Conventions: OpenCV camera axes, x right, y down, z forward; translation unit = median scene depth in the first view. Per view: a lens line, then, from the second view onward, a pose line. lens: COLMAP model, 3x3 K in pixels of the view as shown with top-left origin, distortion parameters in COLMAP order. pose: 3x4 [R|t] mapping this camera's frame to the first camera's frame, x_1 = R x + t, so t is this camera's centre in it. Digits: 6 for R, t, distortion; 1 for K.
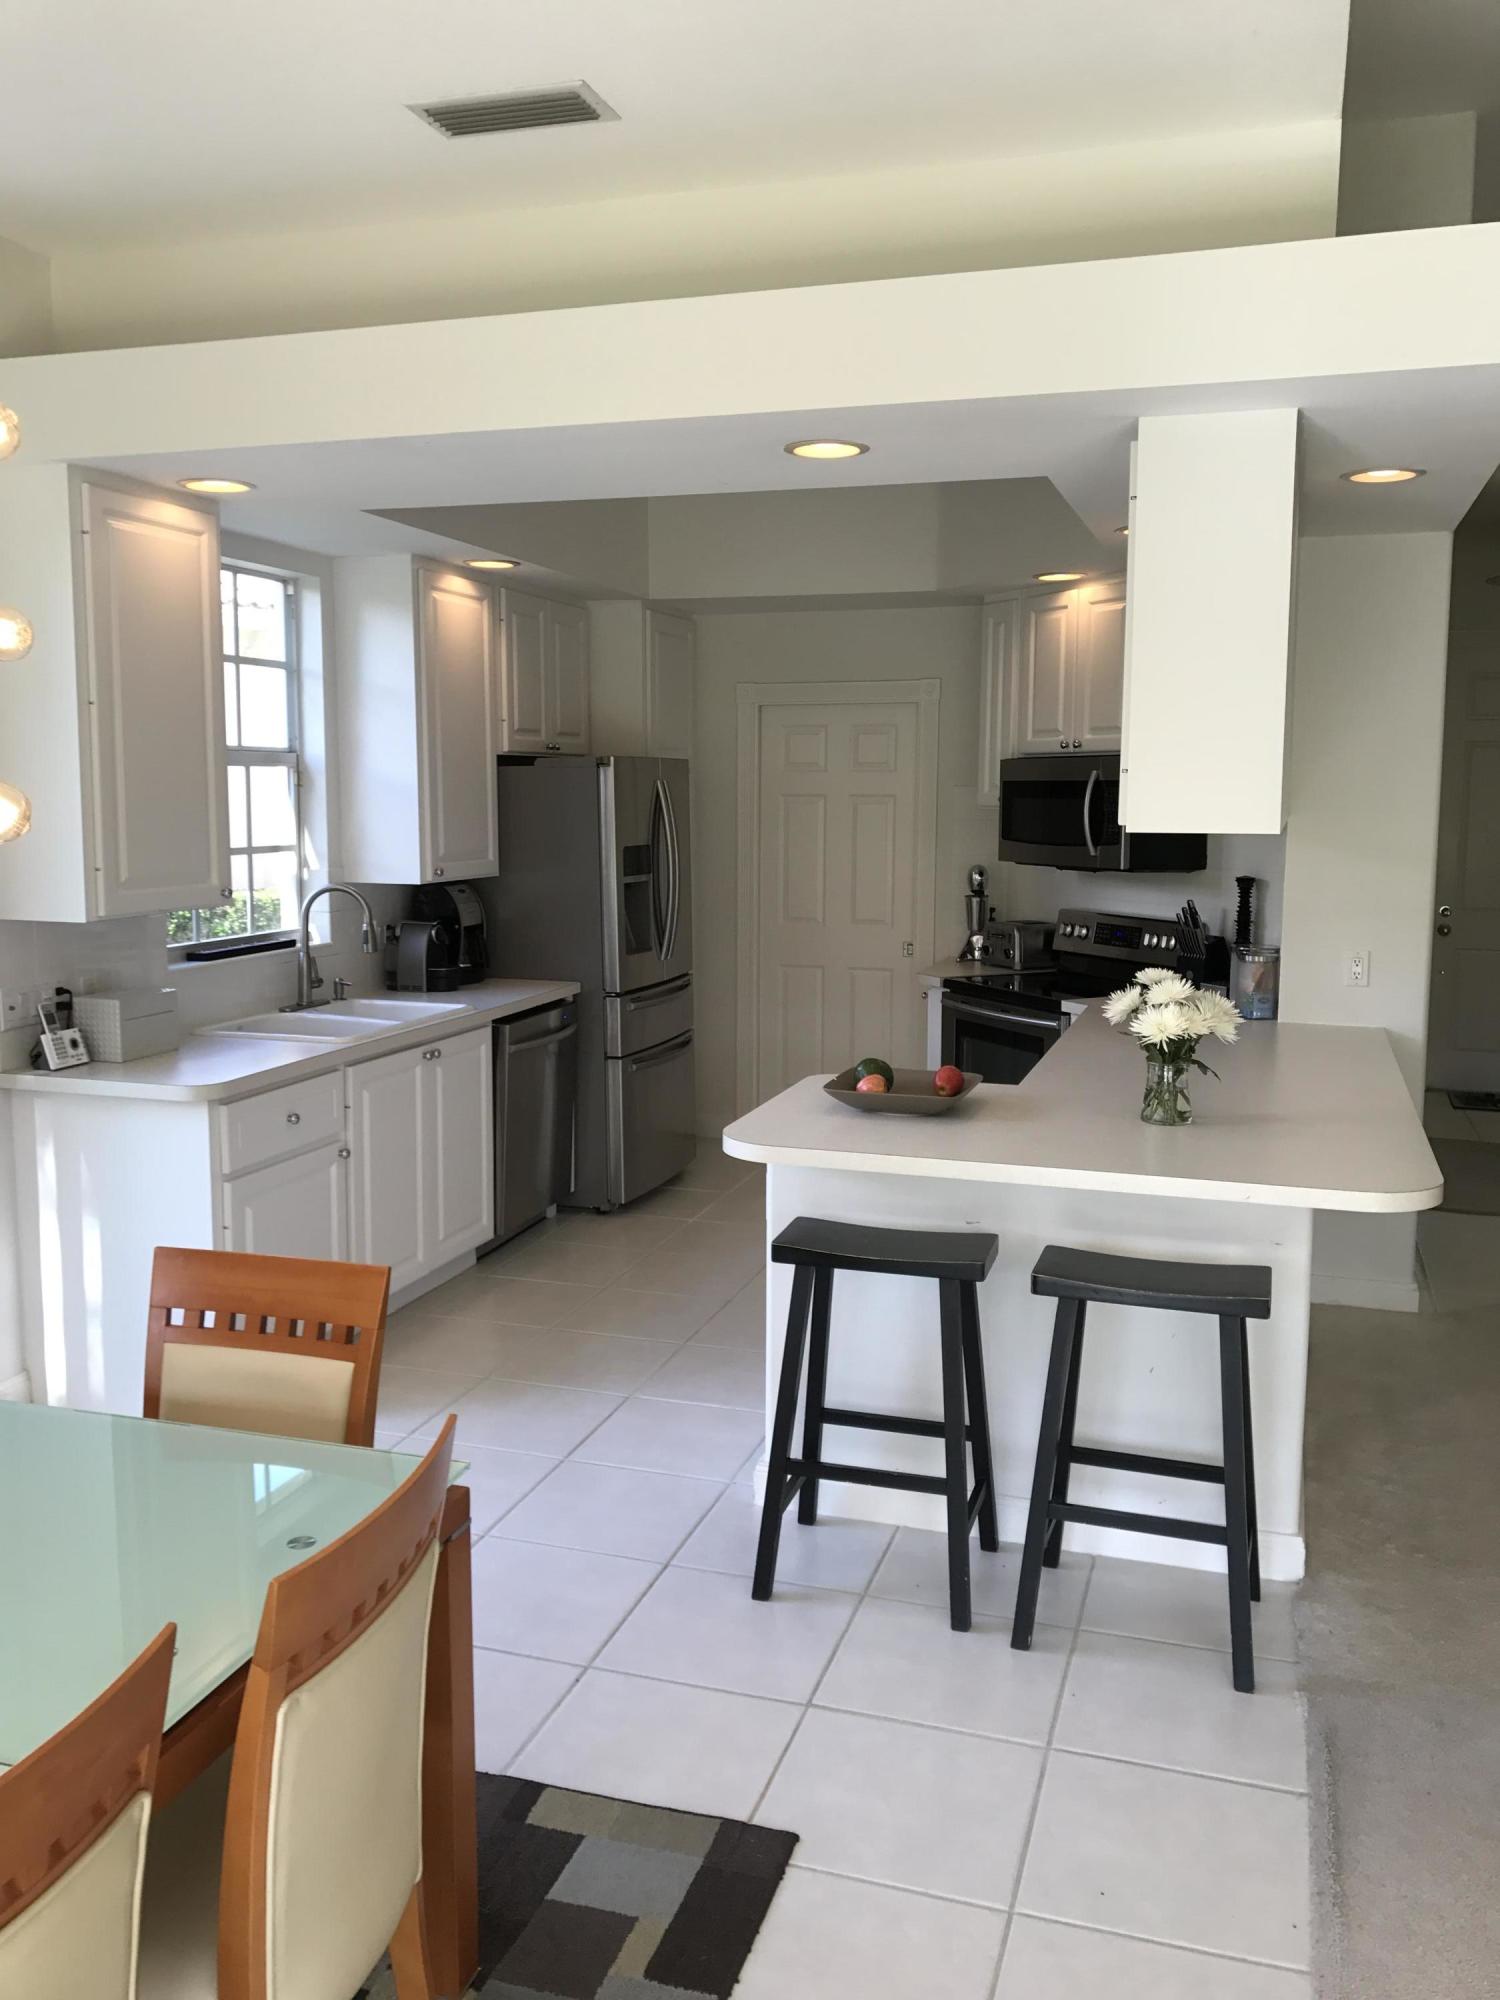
lens RADIAL K [[1637.4, 0, 753.6], [0, 1637.4, 992.9], [0, 0, 1]] dist [0.063881, -0.173084]
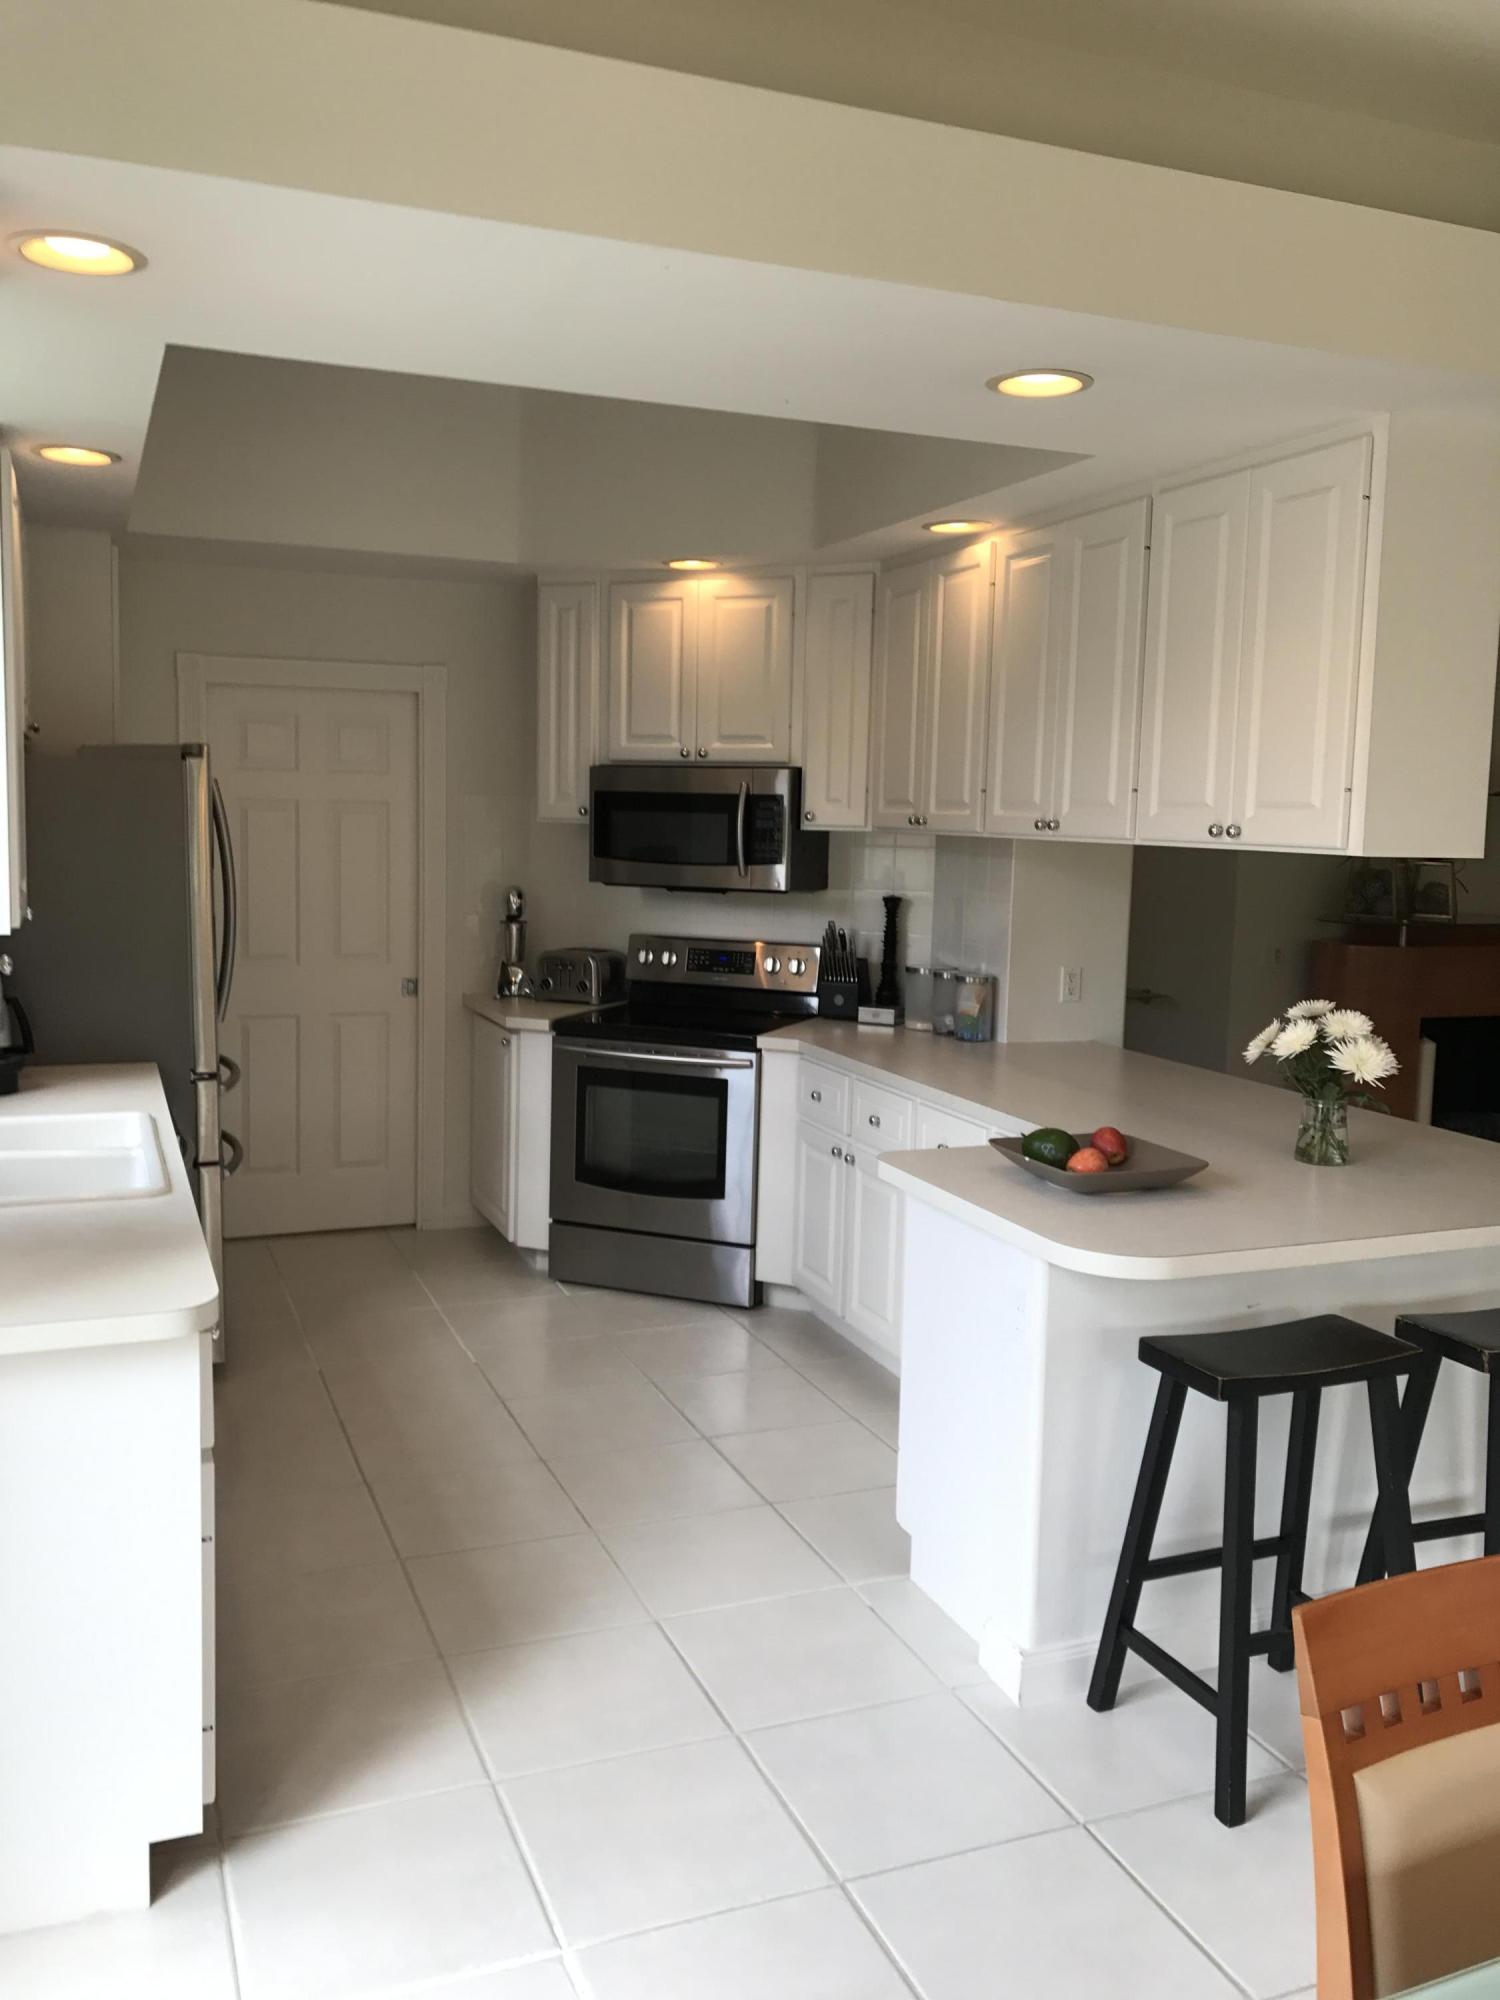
lens RADIAL K [[1637.4, 0, 753.6], [0, 1637.4, 992.9], [0, 0, 1]] dist [0.063881, -0.173084]
pose [[0.774591, -0.057537, 0.629840, -0.392725], [0.059702, 0.998058, 0.017752, -0.036882], [-0.629639, 0.023852, 0.776522, 0.312202]]
